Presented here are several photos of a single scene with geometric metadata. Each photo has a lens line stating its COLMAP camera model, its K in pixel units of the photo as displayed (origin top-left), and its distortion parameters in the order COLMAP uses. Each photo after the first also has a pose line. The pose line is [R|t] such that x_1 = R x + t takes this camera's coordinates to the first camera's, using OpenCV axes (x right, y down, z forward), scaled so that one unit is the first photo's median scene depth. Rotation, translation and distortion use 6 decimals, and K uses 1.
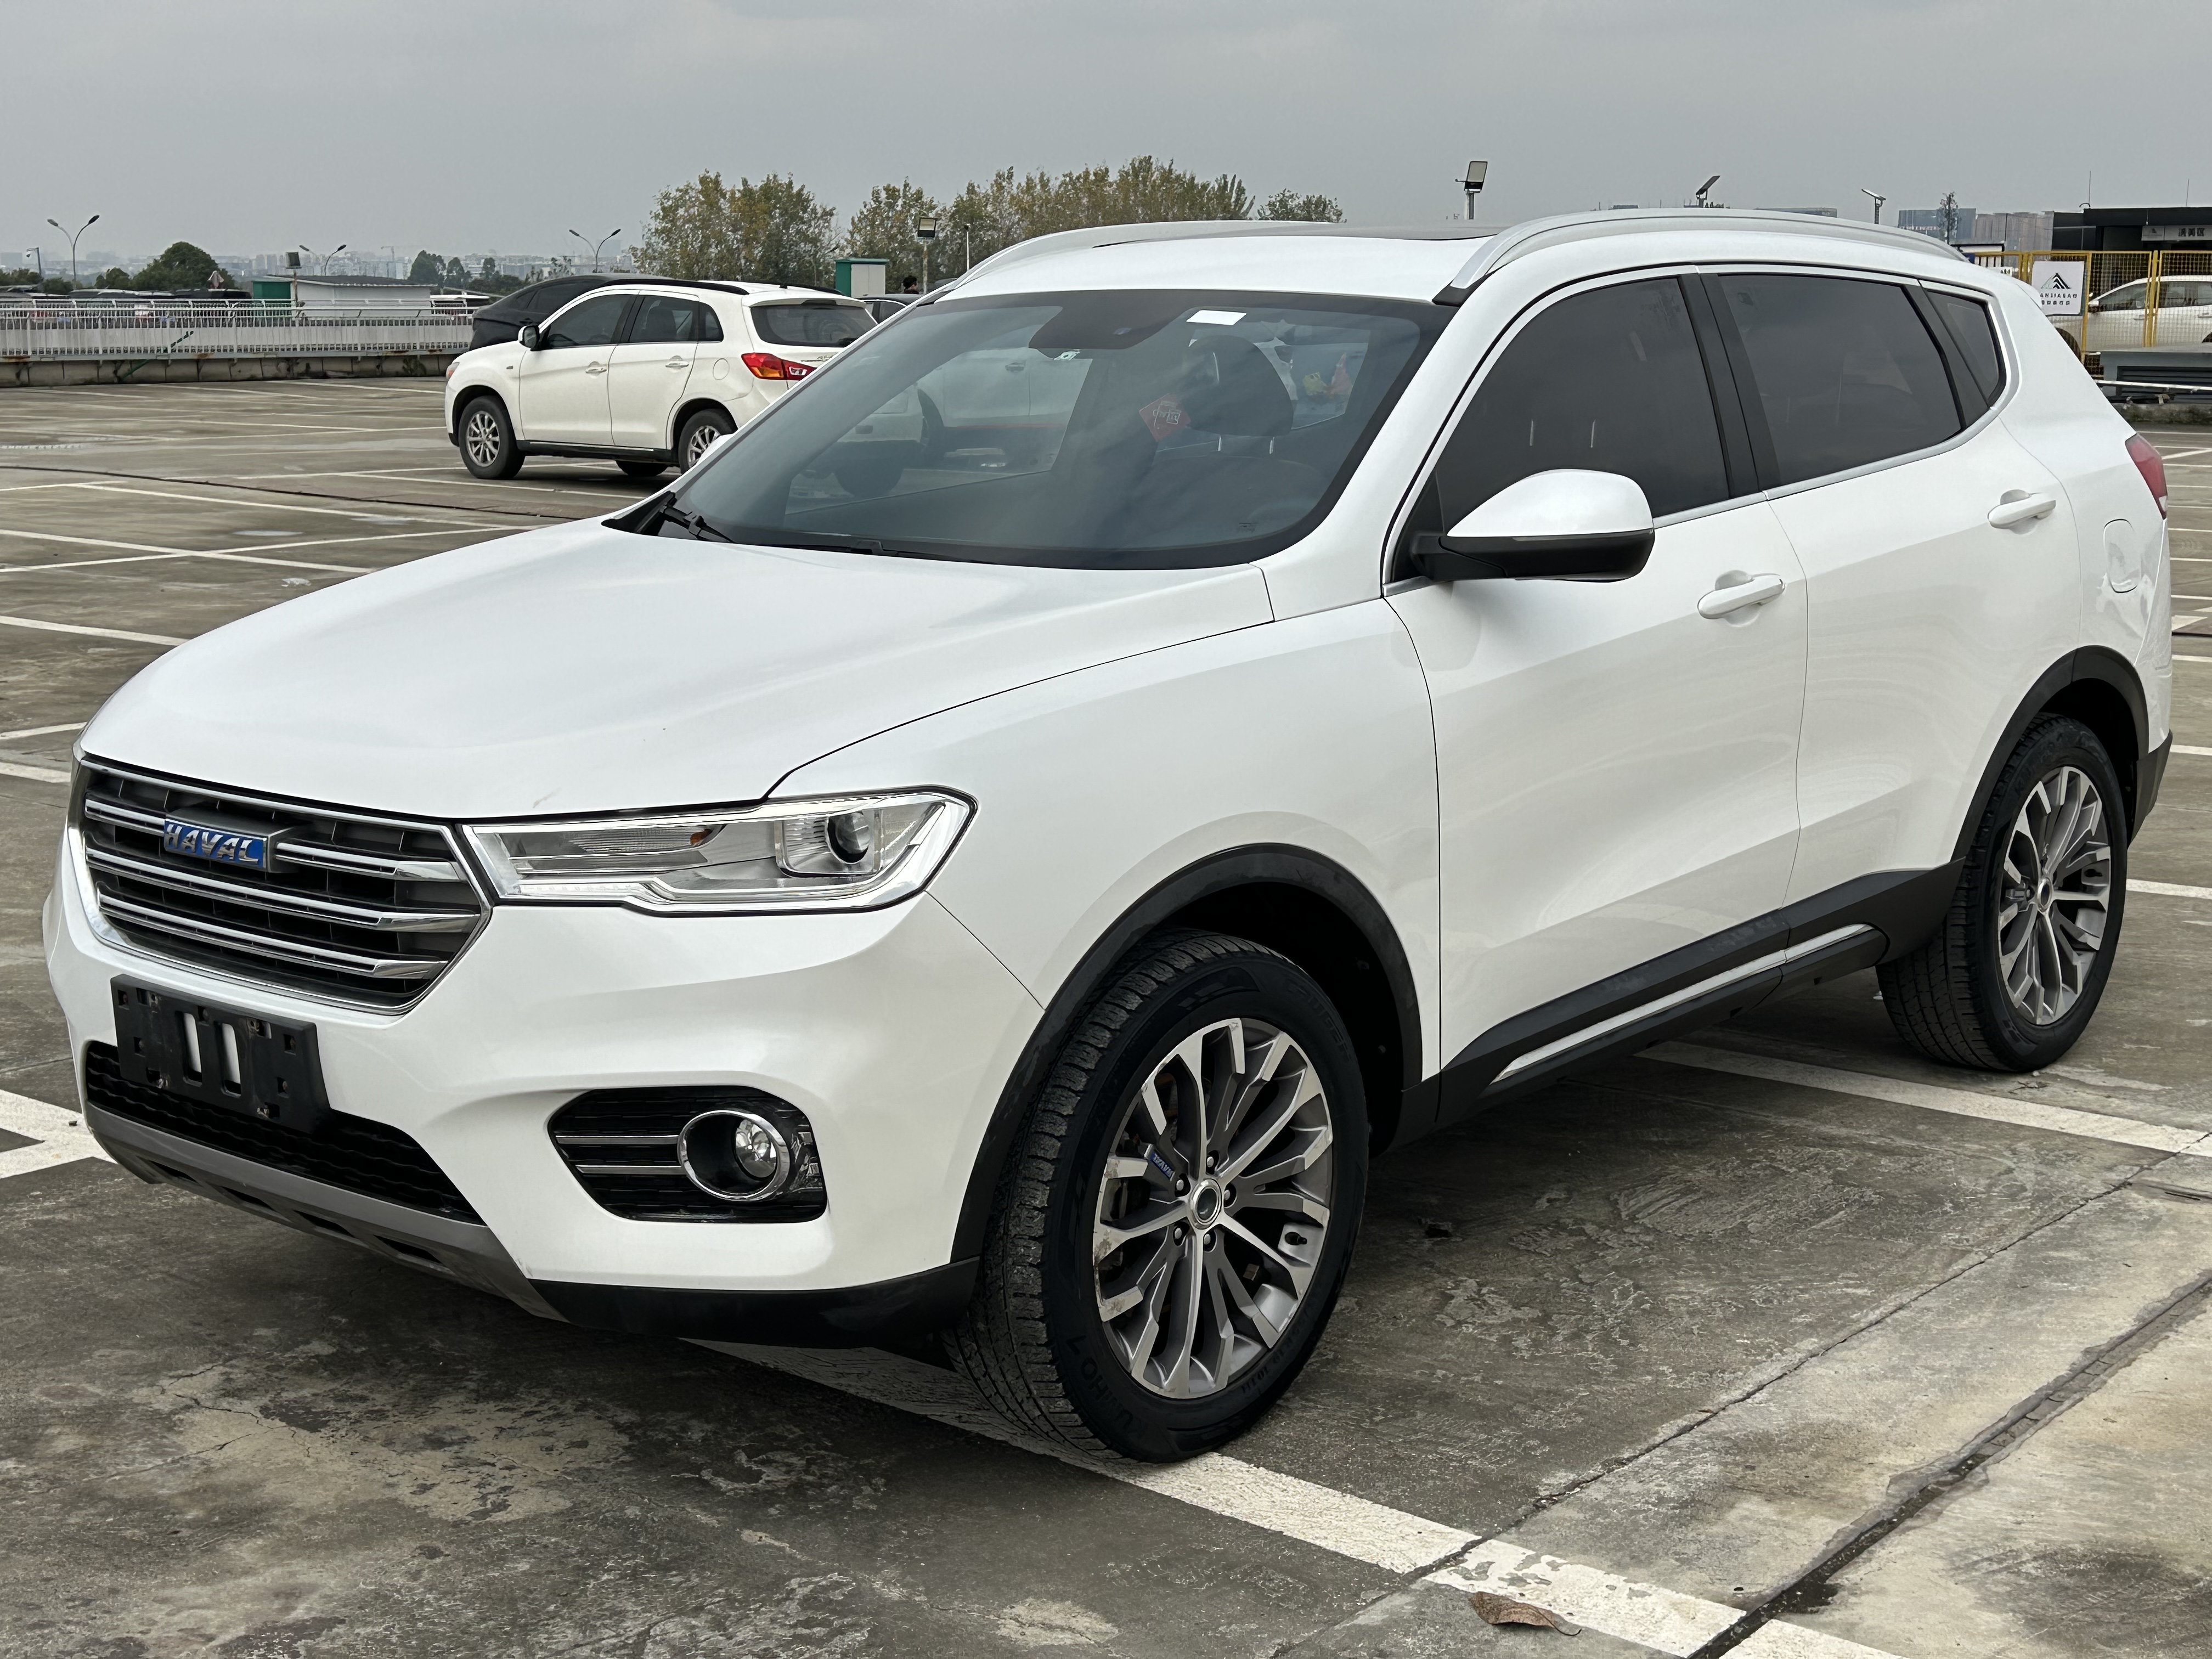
lens RADIAL K [[2966.0, 0, 1106.0], [0, 2966.0, 829.5], [0, 0, 1]] dist [0.210670, -0.657893]
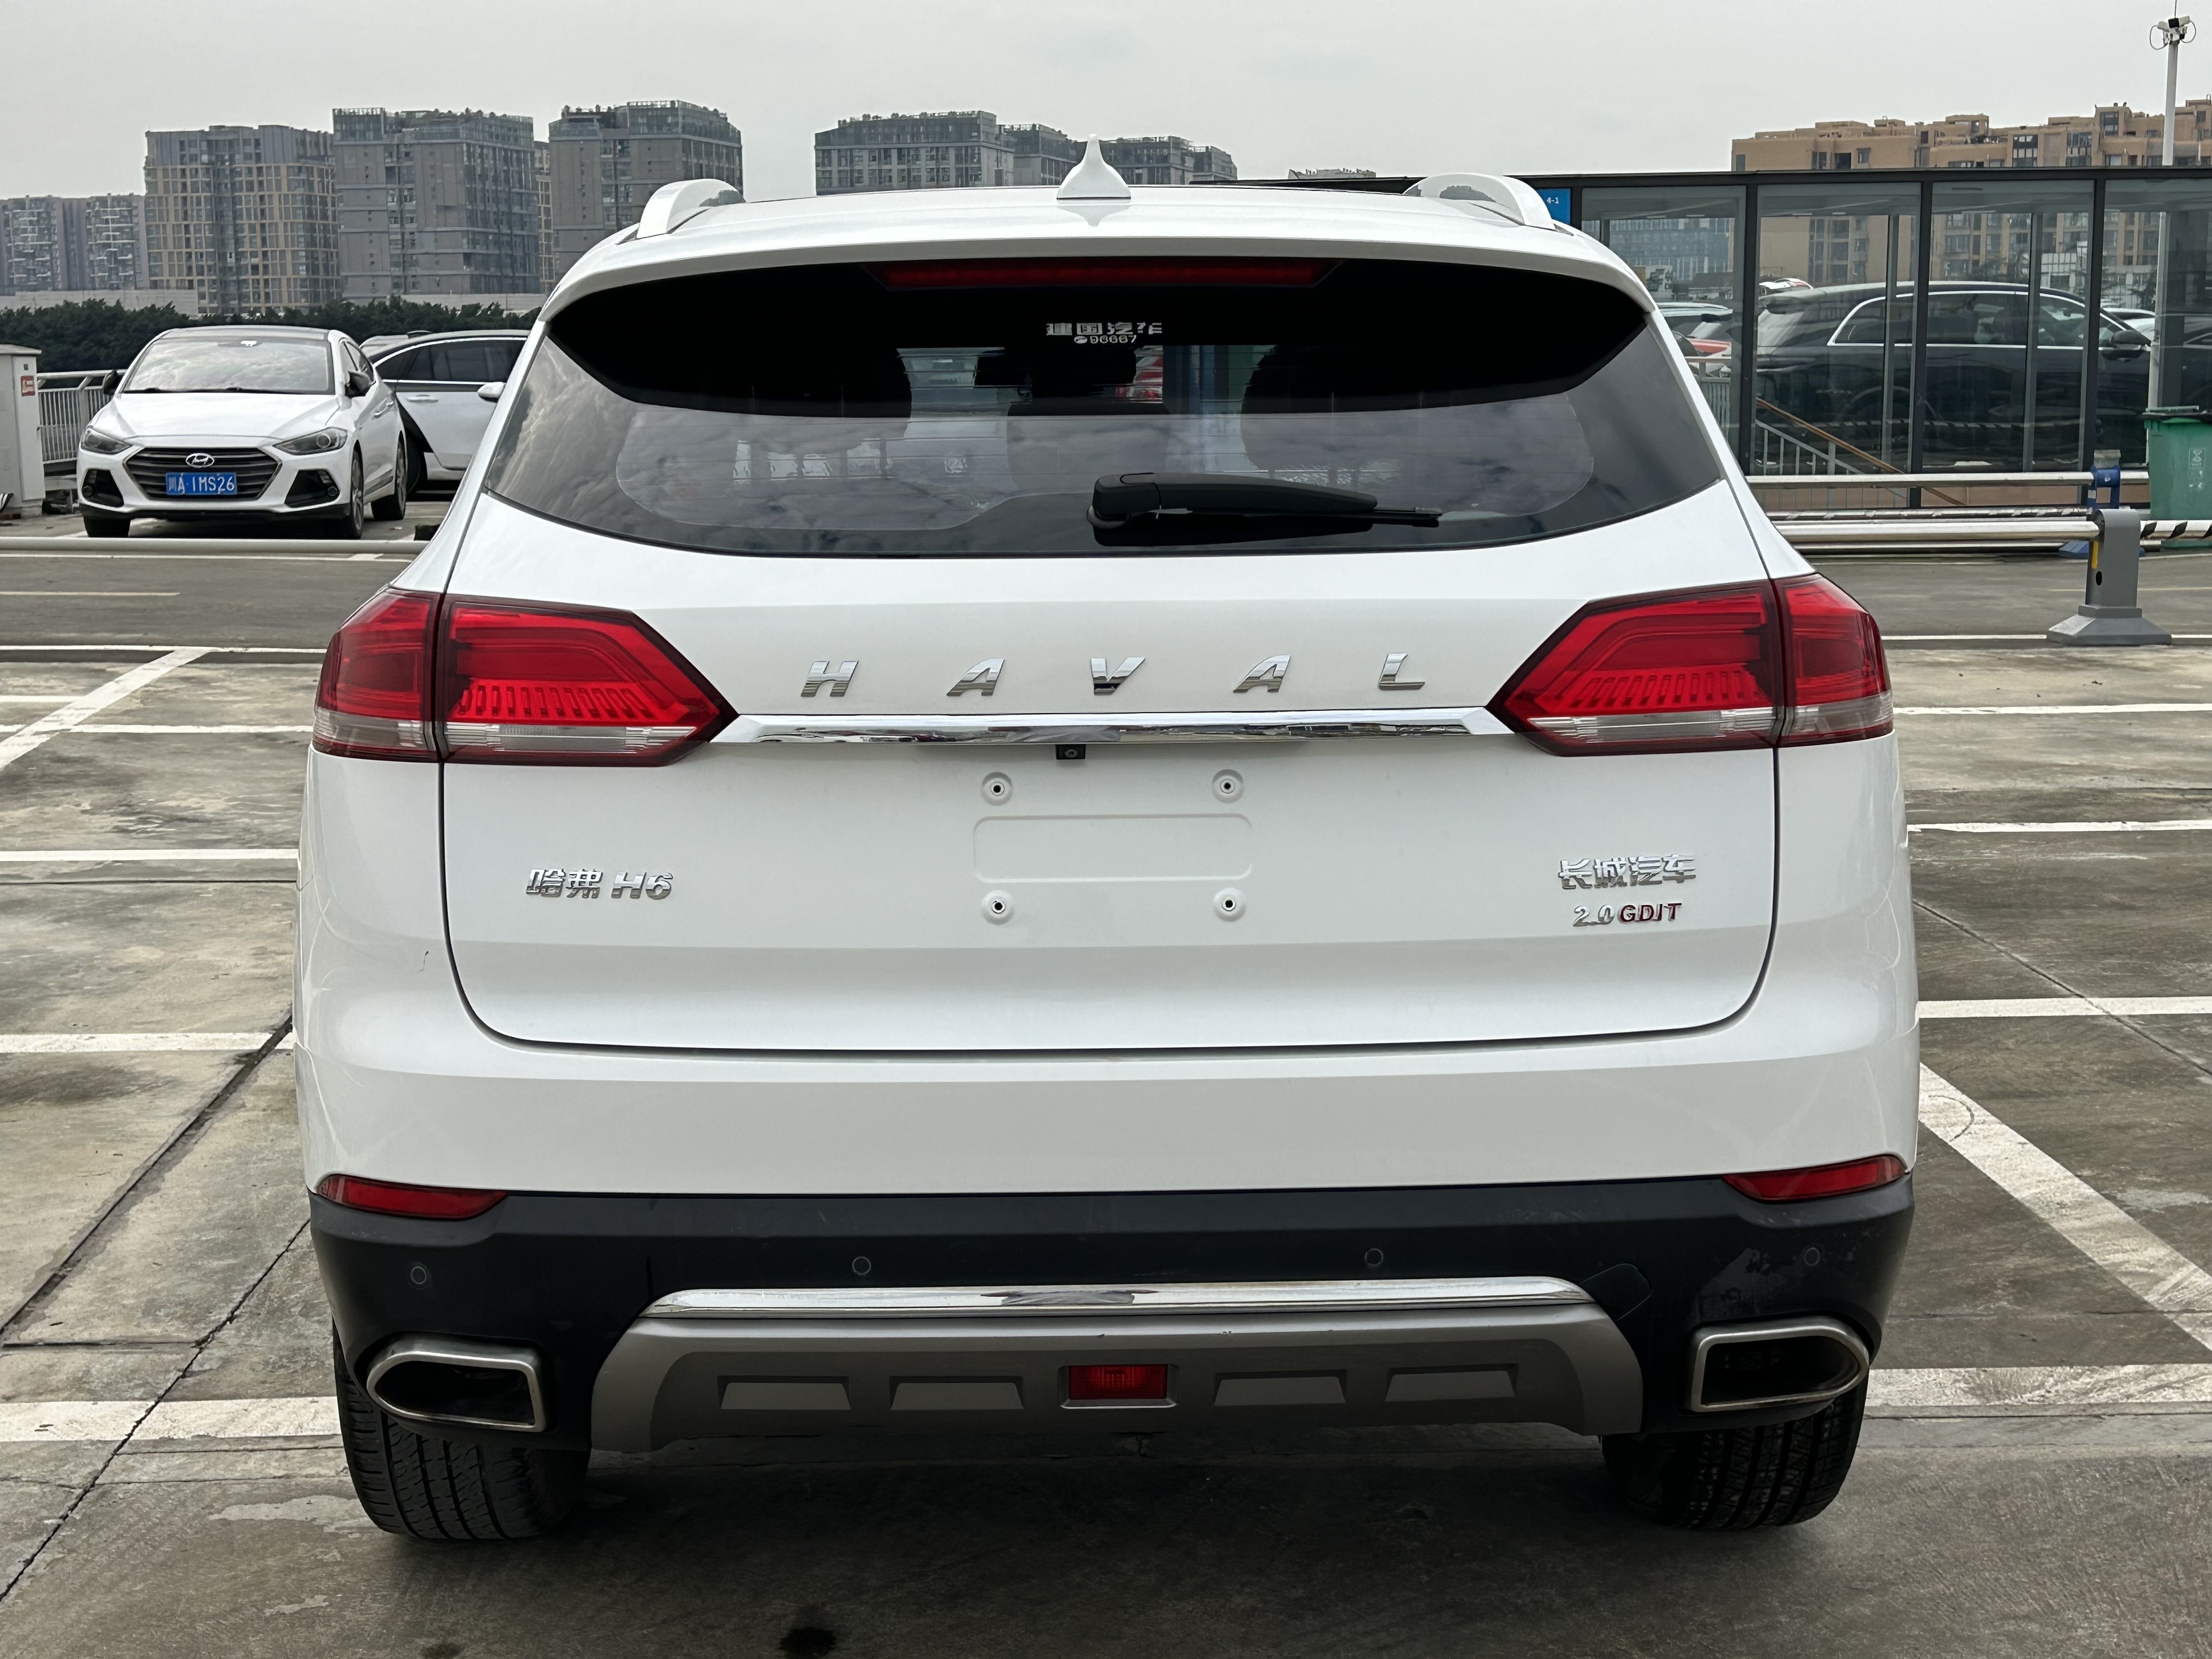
lens RADIAL K [[3037.1, 0, 1064.3], [0, 3037.1, 831.1], [0, 0, 1]] dist [0.208812, -0.642456]
pose [[-0.743440, 0.116101, -0.658649, 0.910594], [-0.109027, 0.950605, 0.290627, -0.382487], [0.659857, 0.287874, -0.694059, 2.201731]]
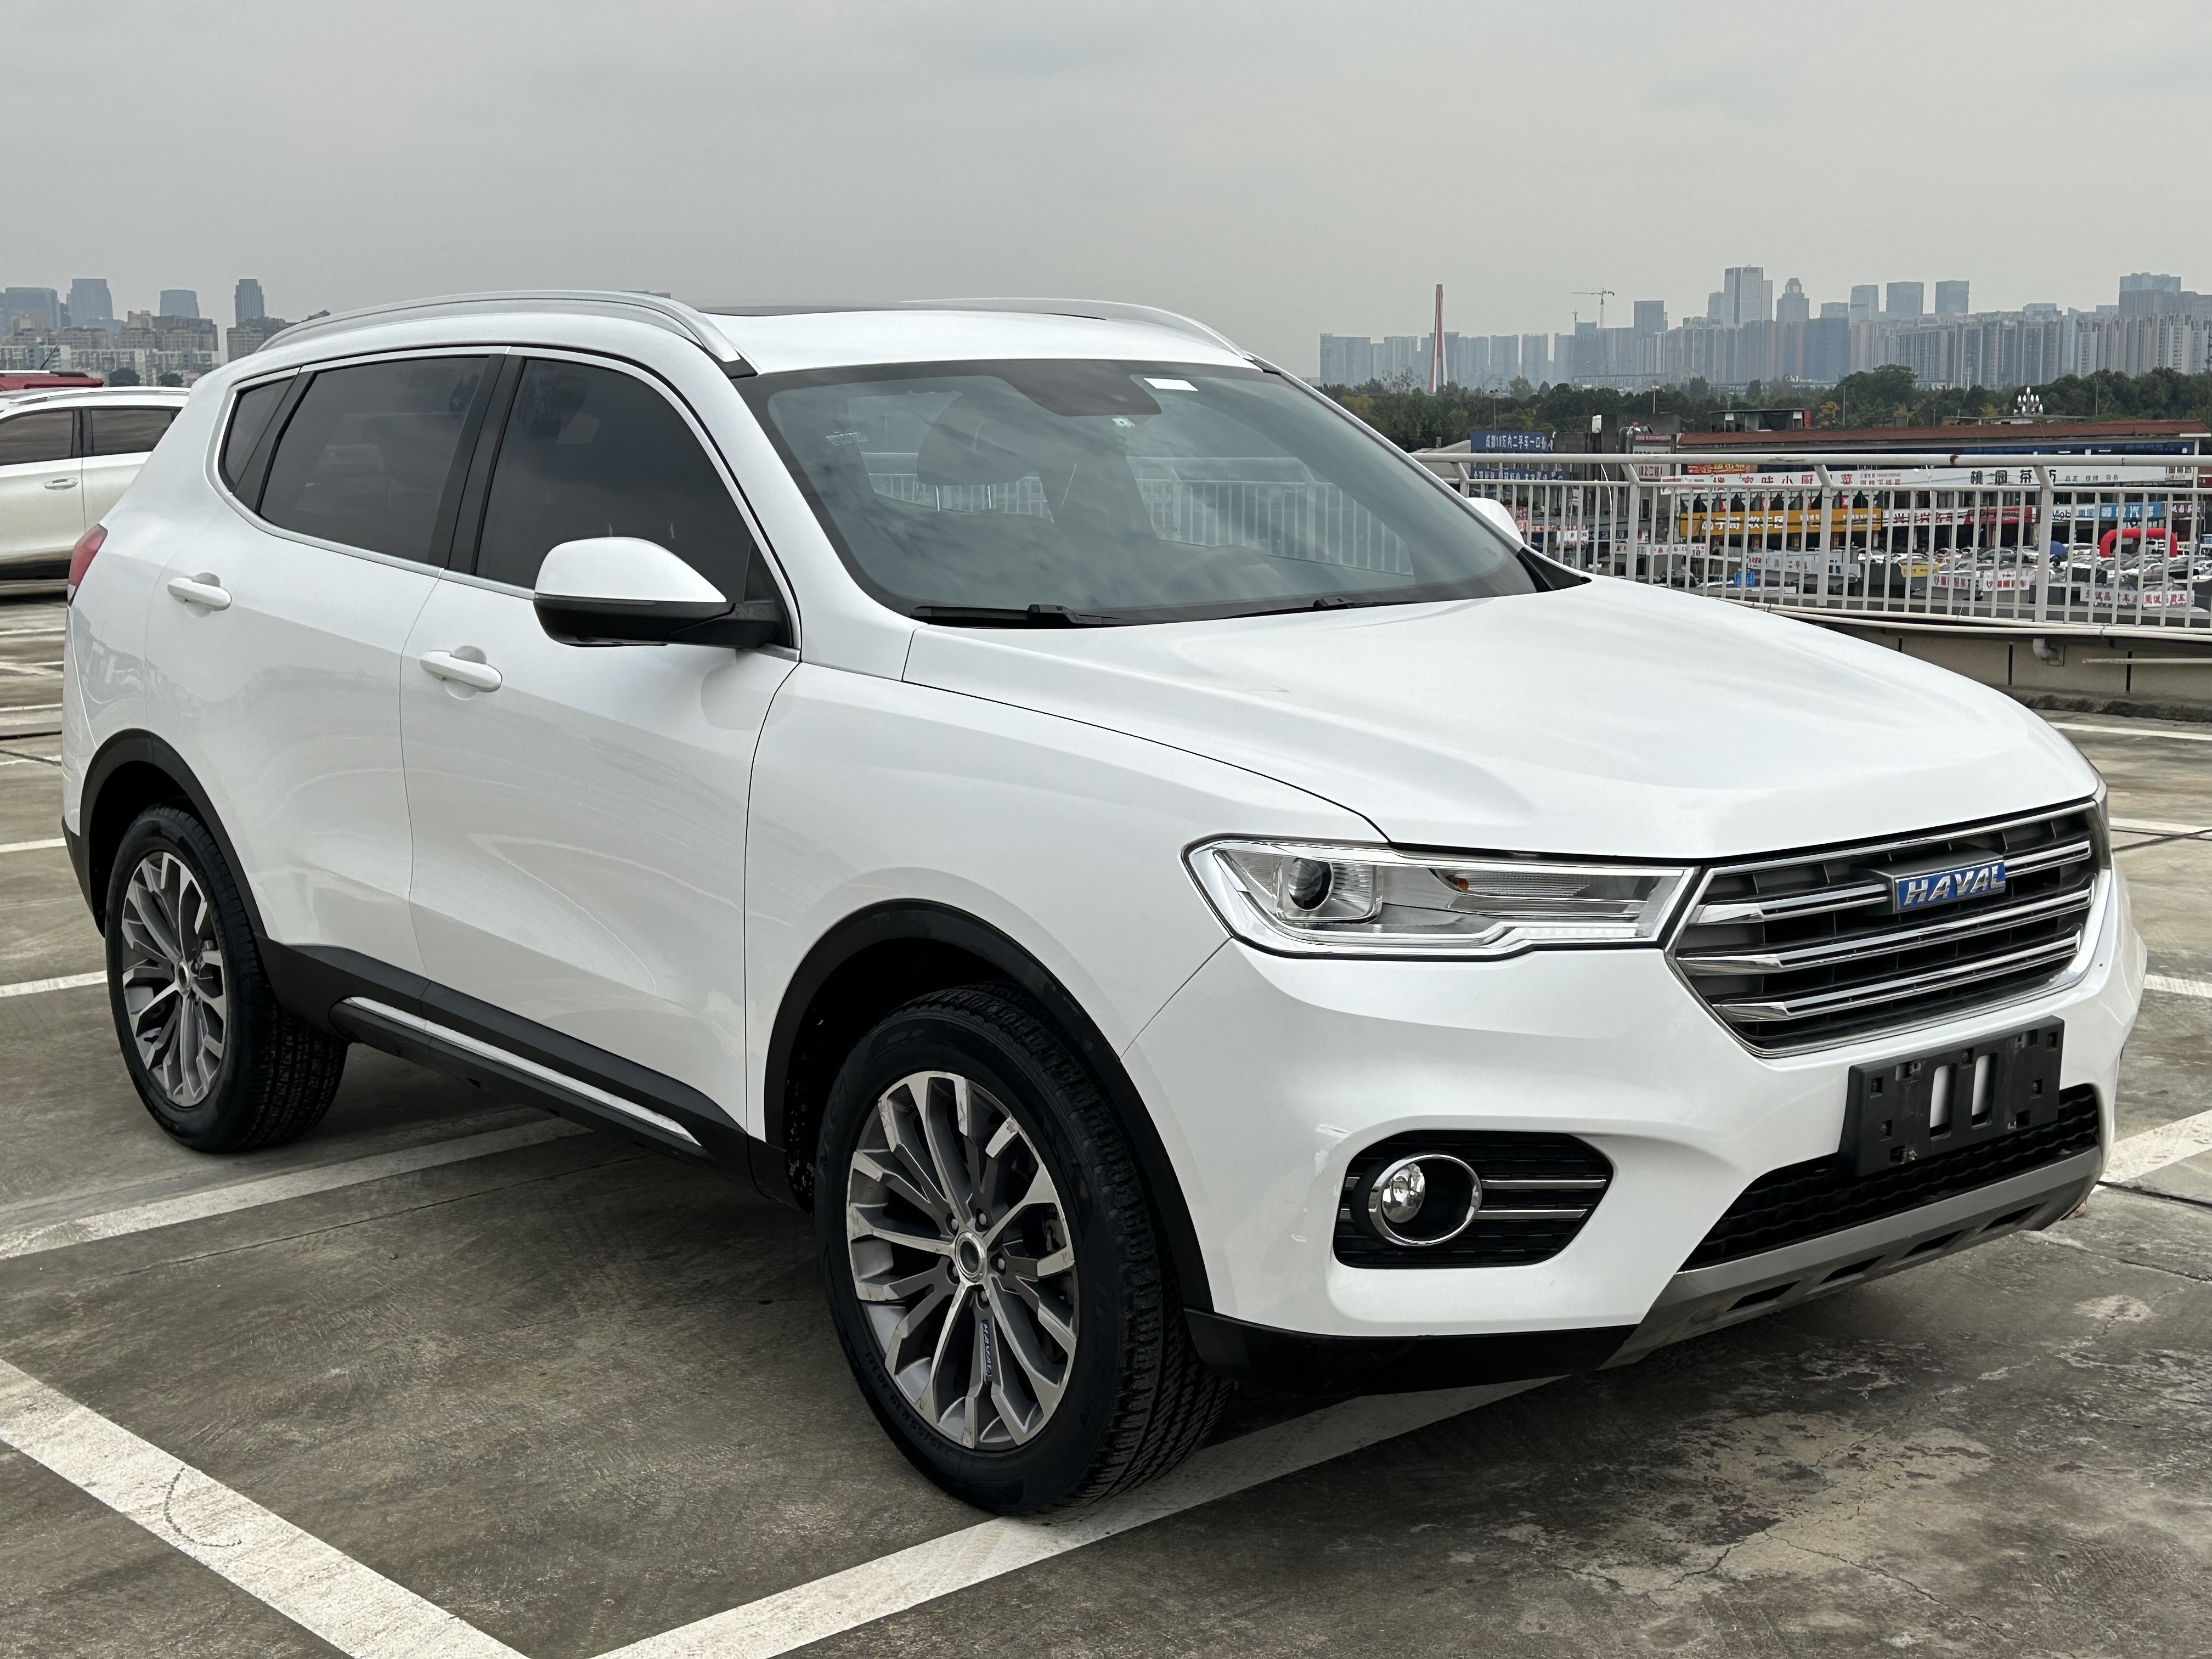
lens RADIAL K [[2966.0, 0, 1106.0], [0, 2966.0, 829.5], [0, 0, 1]] dist [0.210670, -0.657893]
pose [[0.151610, -0.142532, 0.978110, -1.216482], [0.187796, 0.975678, 0.113069, -0.165913], [-0.970437, 0.166543, 0.174689, 1.014419]]
